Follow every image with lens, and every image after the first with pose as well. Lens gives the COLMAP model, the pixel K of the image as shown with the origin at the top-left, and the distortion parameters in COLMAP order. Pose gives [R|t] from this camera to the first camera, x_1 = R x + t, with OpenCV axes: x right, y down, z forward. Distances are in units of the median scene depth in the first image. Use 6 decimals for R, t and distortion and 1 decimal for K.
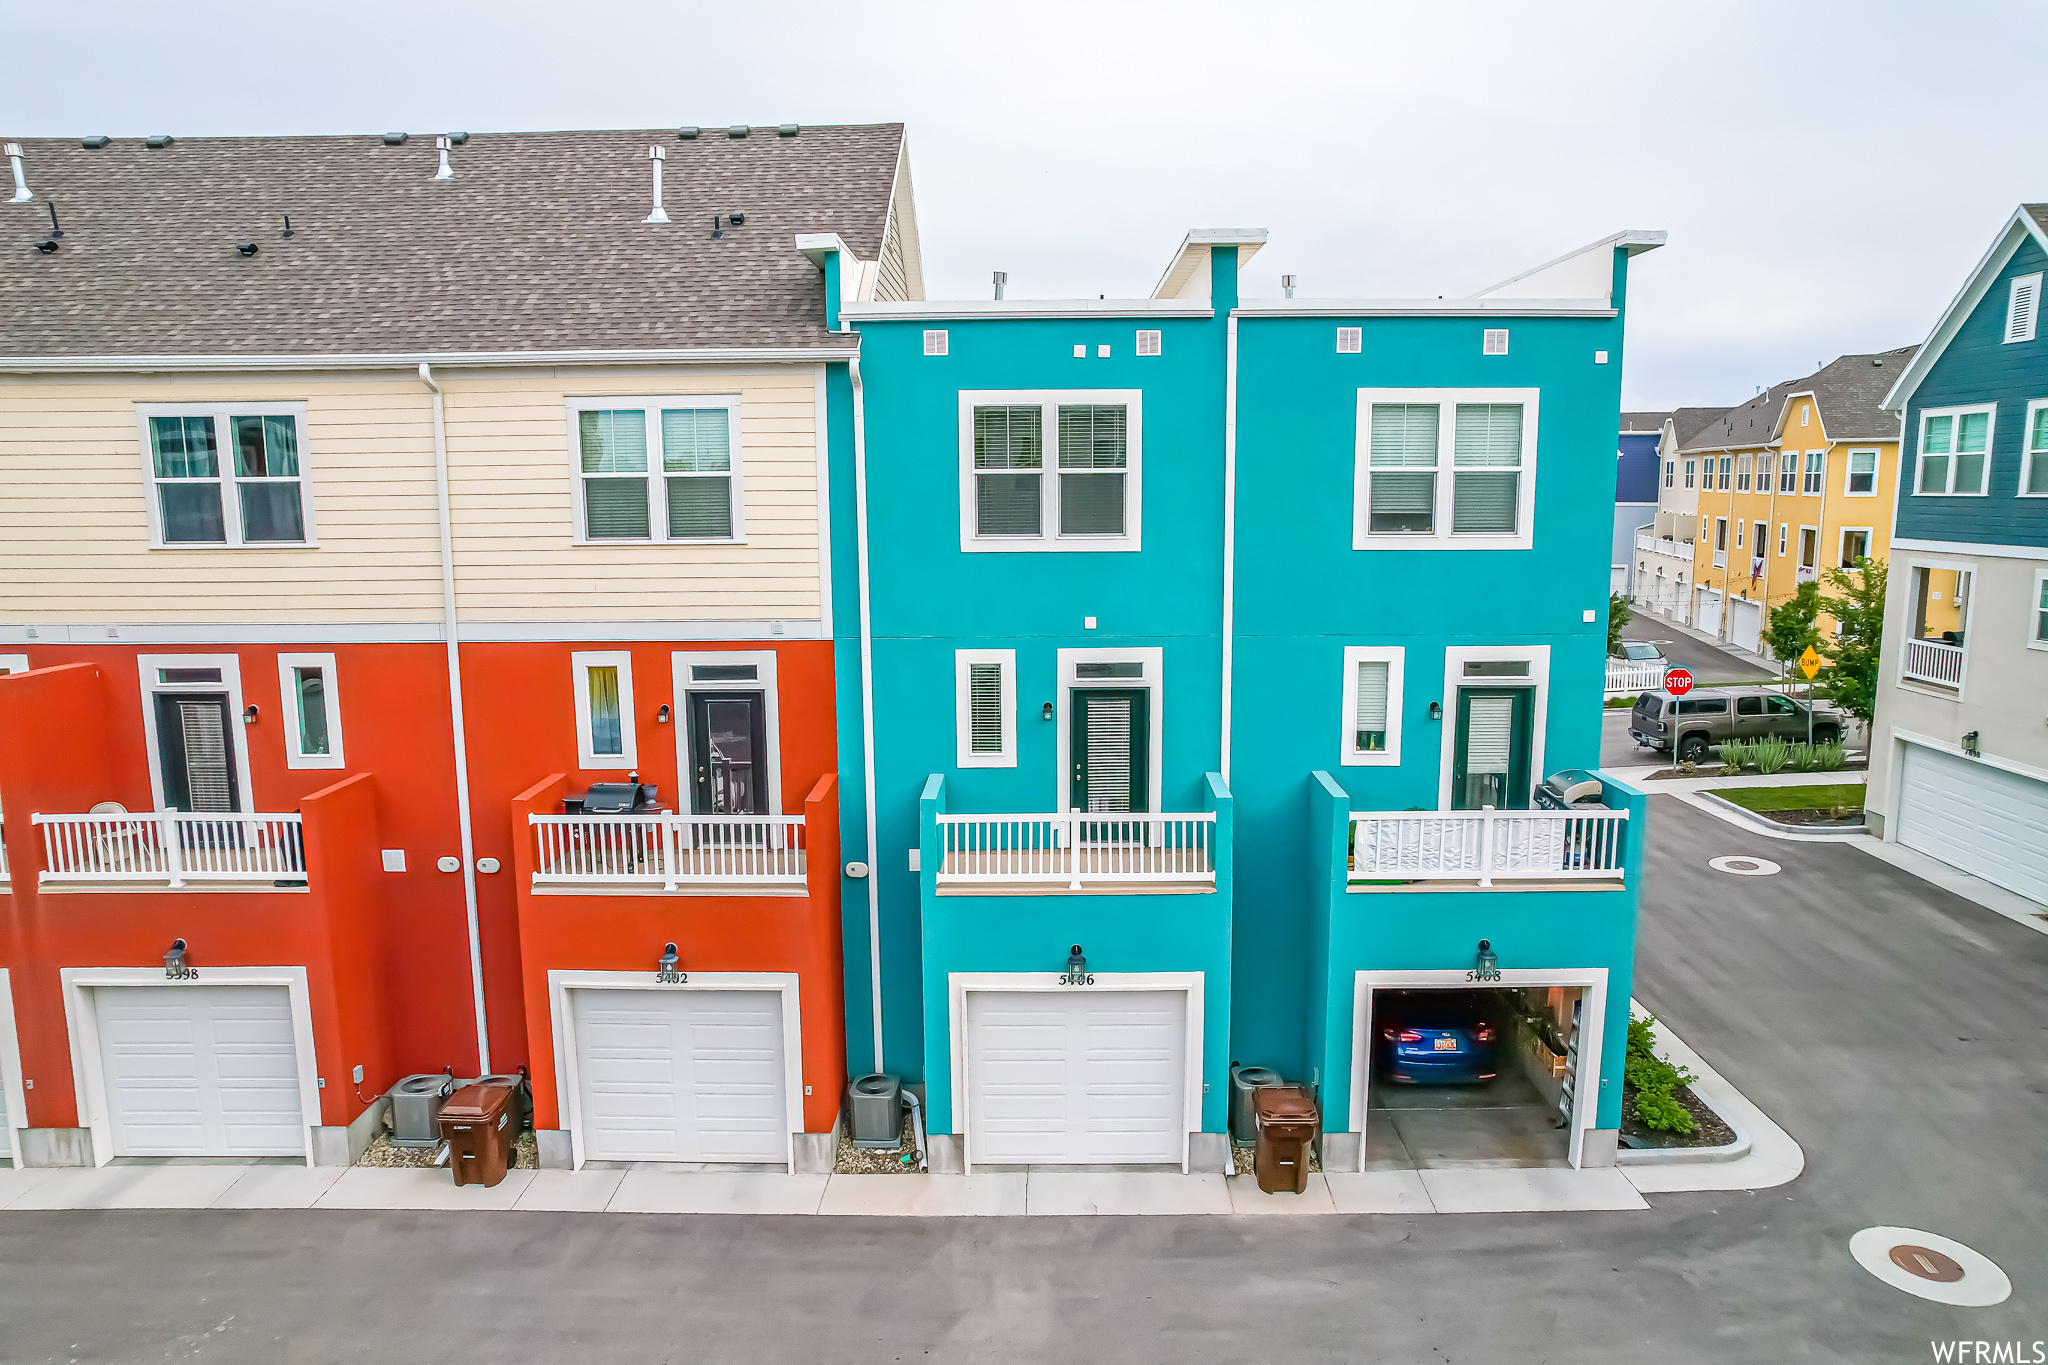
lens RADIAL K [[1306.7, 0, 1029.6], [0, 1306.7, 682.2], [0, 0, 1]] dist [-0.070582, 0.062228]
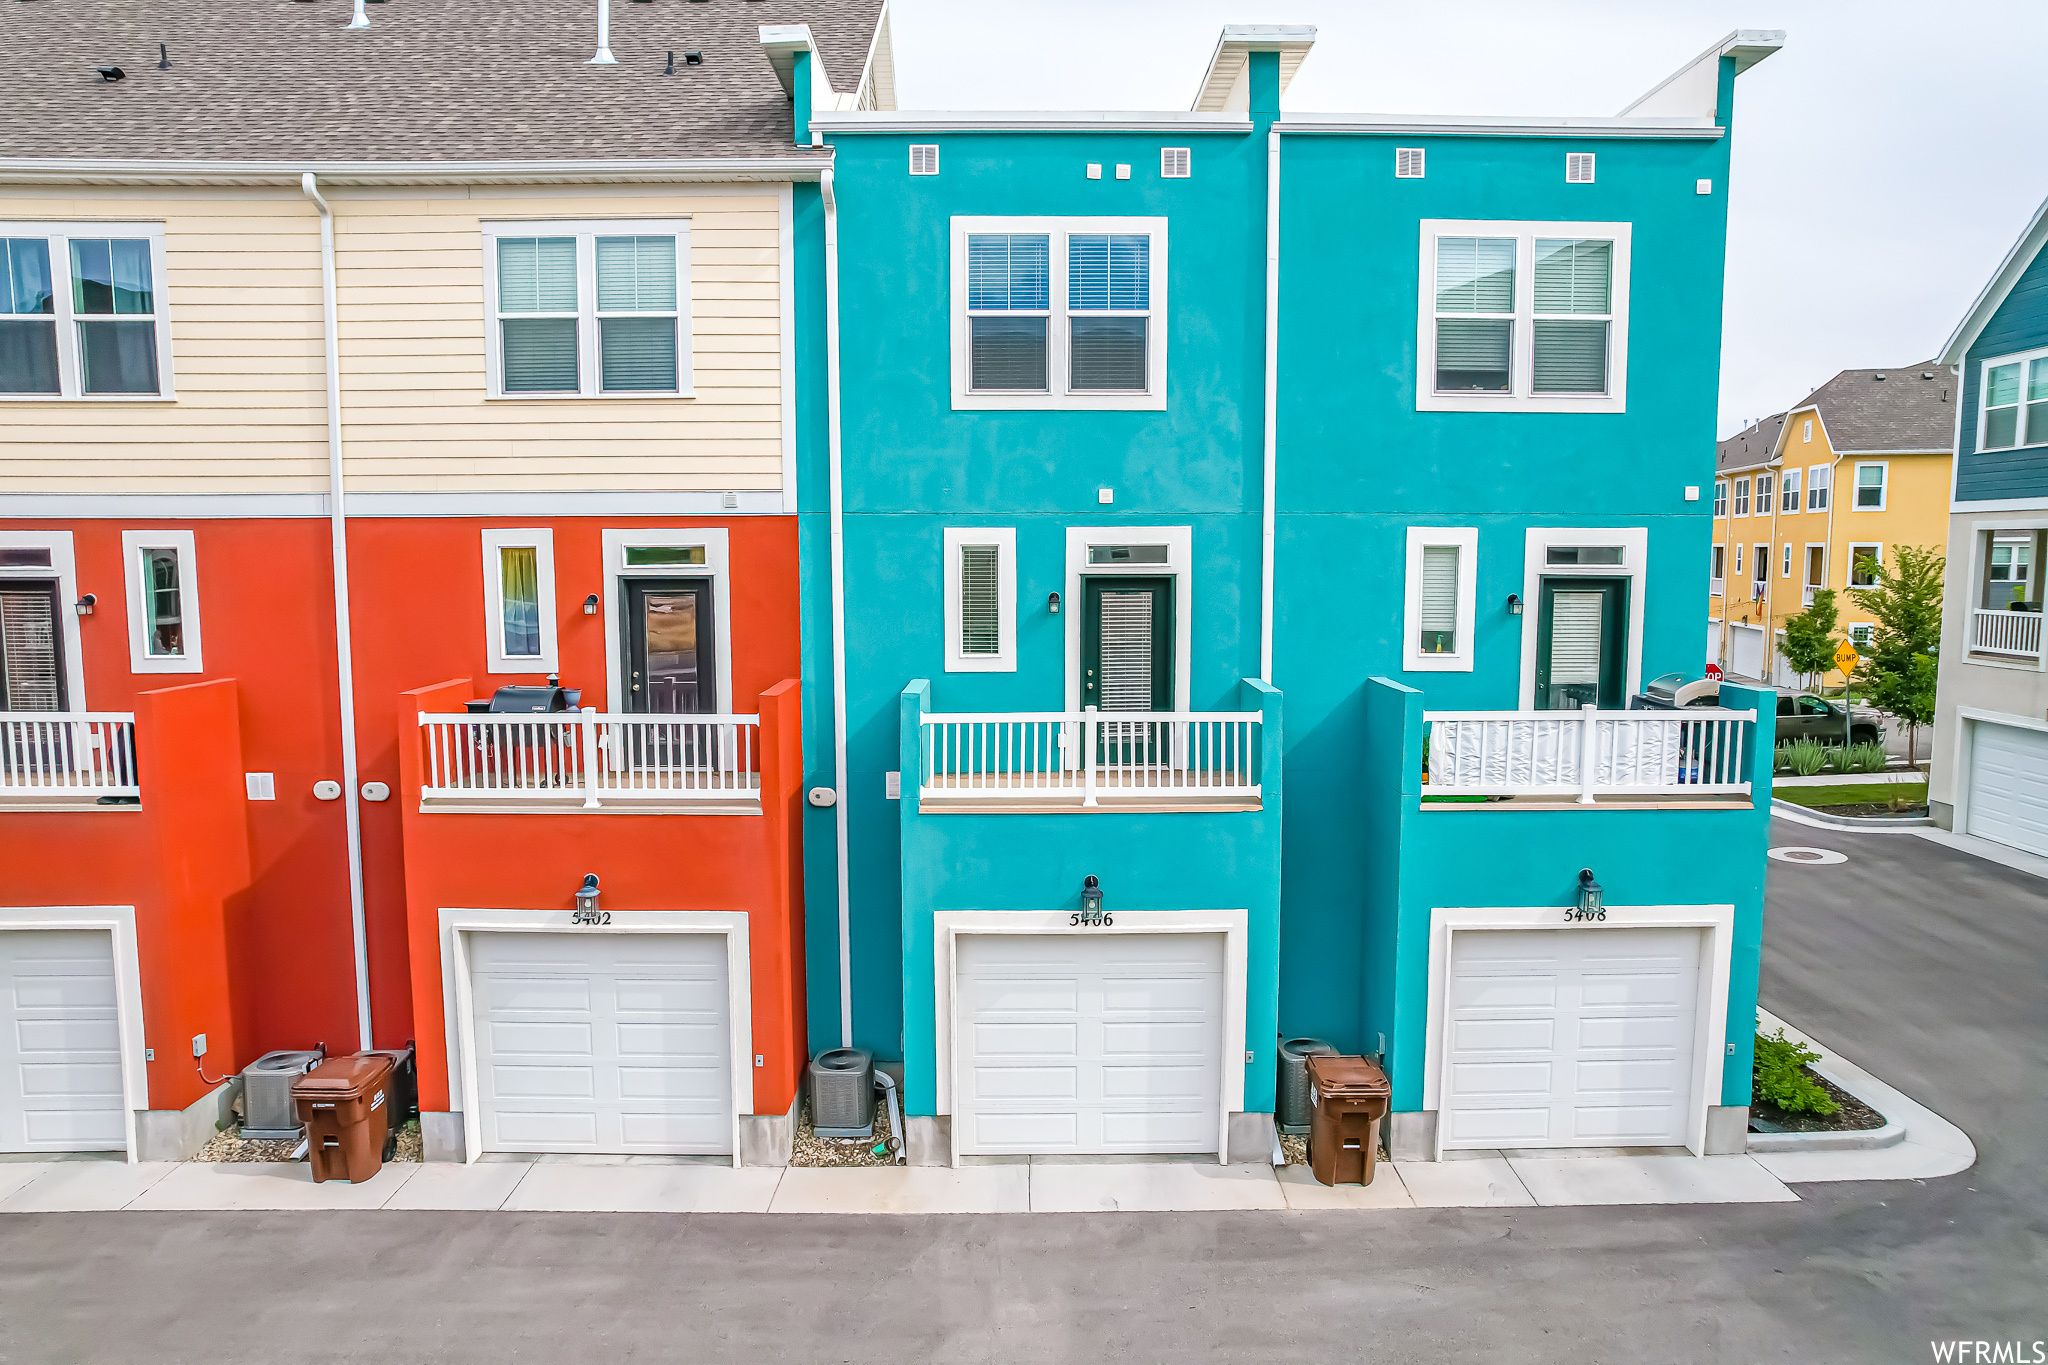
lens RADIAL K [[1306.7, 0, 1030.2], [0, 1306.7, 681.9], [0, 0, 1]] dist [-0.070582, 0.062228]
pose [[0.999761, 0.003952, 0.021504, -0.019739], [-0.002820, 0.998621, -0.052416, 0.119522], [-0.021682, 0.052343, 0.998394, 0.174861]]
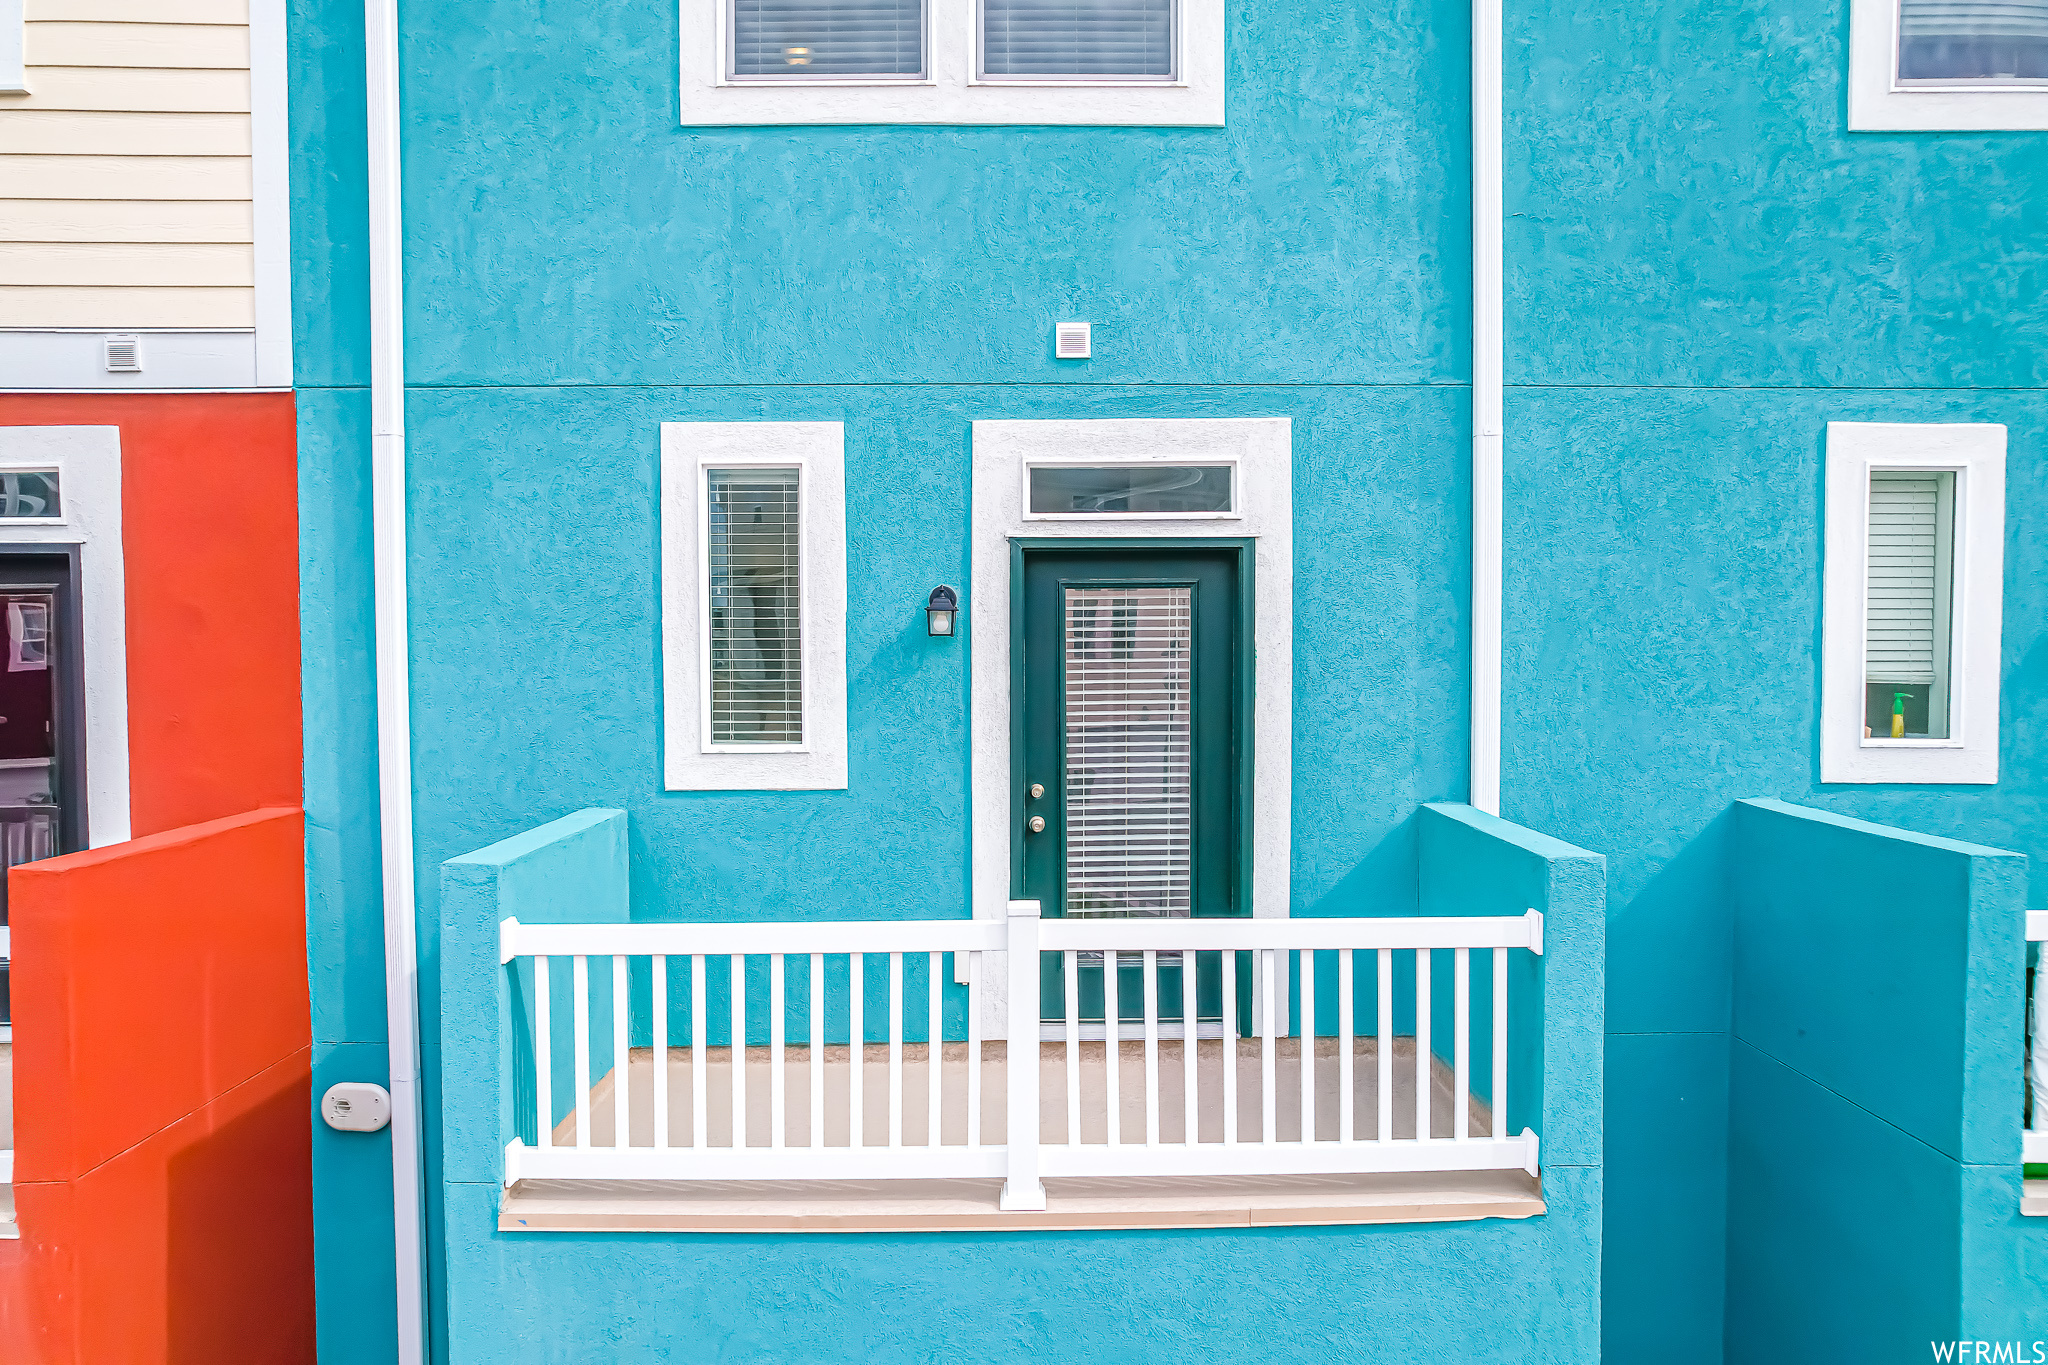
lens RADIAL K [[1306.7, 0, 1029.8], [0, 1306.7, 687.4], [0, 0, 1]] dist [-0.070582, 0.062228]
pose [[0.999692, 0.003676, 0.024551, 0.028448], [-0.000751, 0.993003, -0.118091, 0.081283], [-0.024813, 0.118036, 0.992699, 0.697172]]
